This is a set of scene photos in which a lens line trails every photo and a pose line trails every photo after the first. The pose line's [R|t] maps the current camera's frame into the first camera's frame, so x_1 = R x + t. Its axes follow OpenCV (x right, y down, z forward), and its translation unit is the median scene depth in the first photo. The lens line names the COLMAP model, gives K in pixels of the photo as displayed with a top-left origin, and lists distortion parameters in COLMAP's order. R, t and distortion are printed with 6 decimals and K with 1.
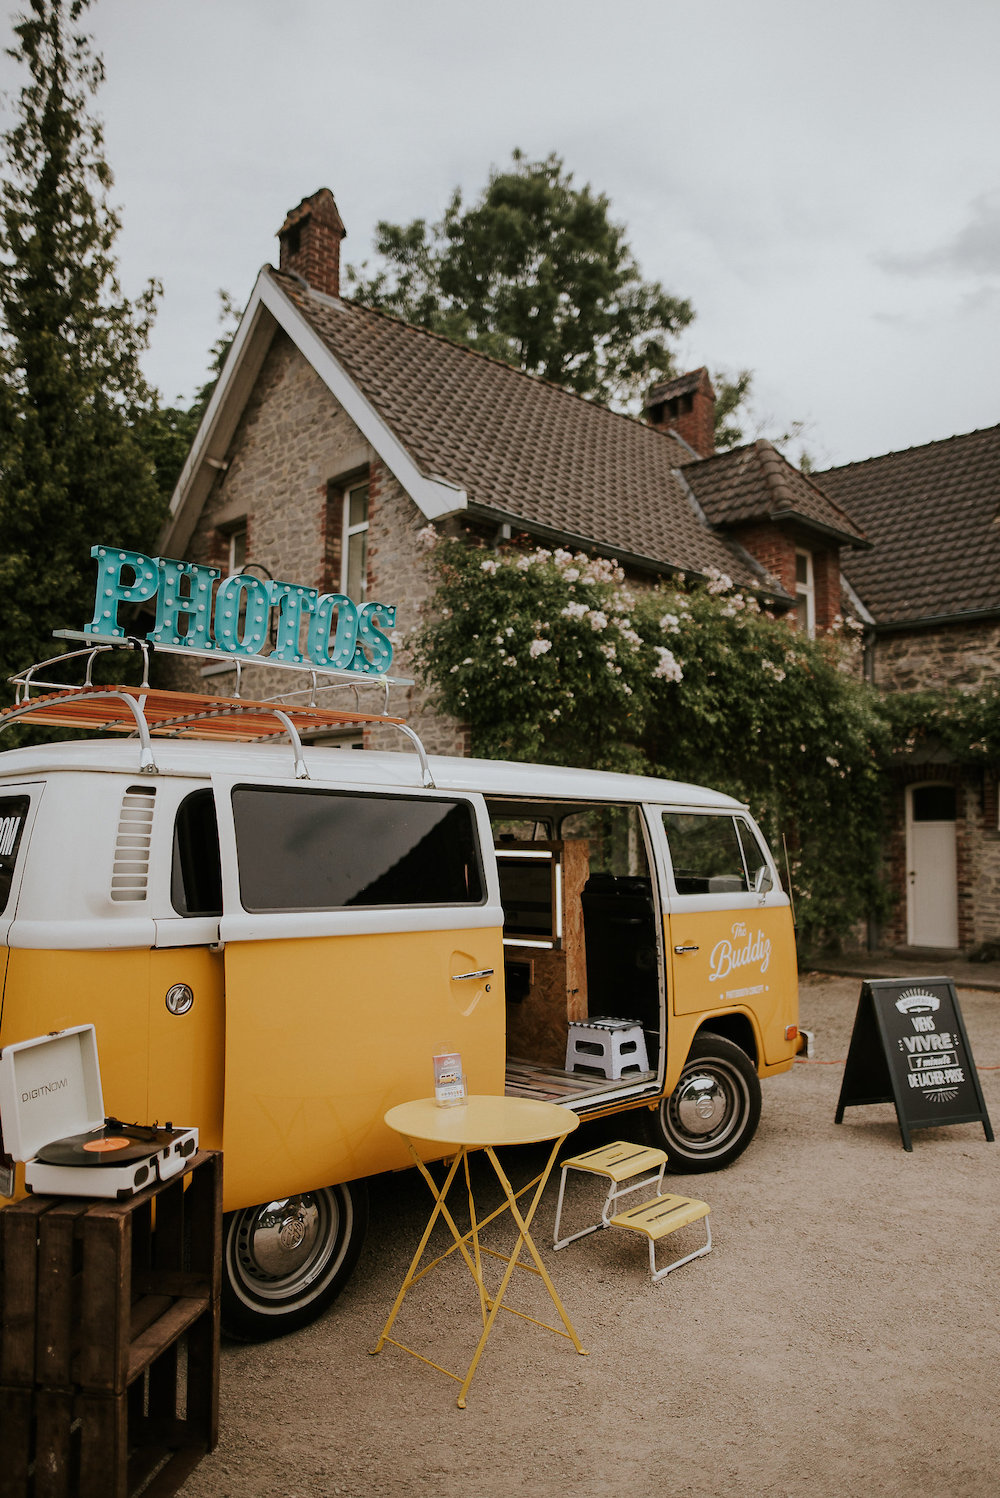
lens RADIAL K [[1069.4, 0, 553.3], [0, 1069.4, 781.7], [0, 0, 1]] dist [-0.012274, 0.017569]
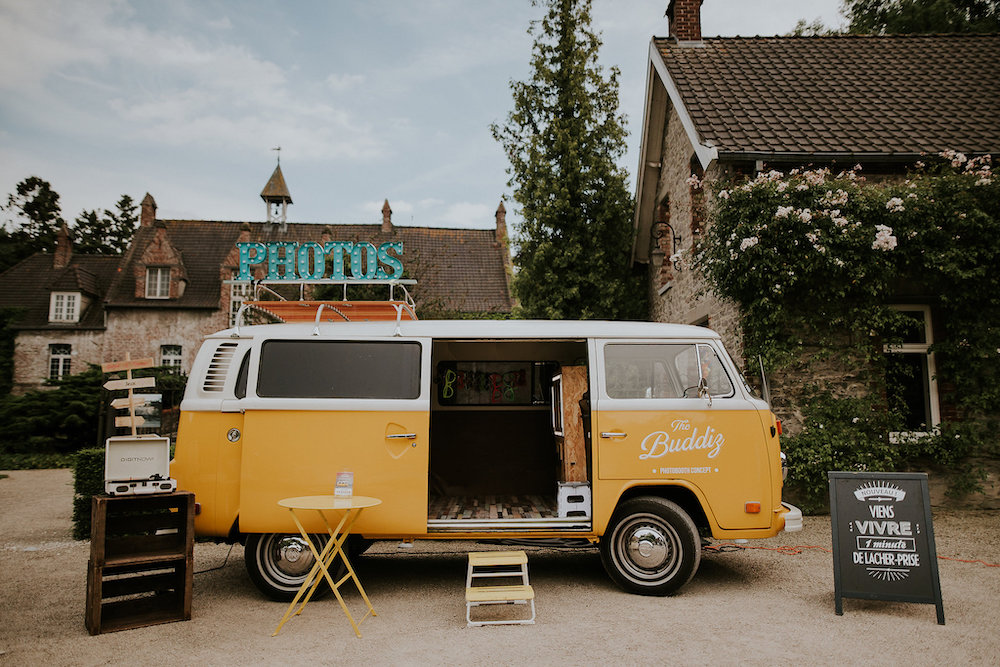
lens RADIAL K [[713.9, 0, 503.5], [0, 713.9, 333.9], [0, 0, 1]] dist [-0.012274, 0.017569]
pose [[0.722090, -0.092416, -0.685599, 0.600057], [0.054088, 0.995545, -0.077228, 0.074102], [0.689681, 0.018683, 0.723872, 0.161112]]
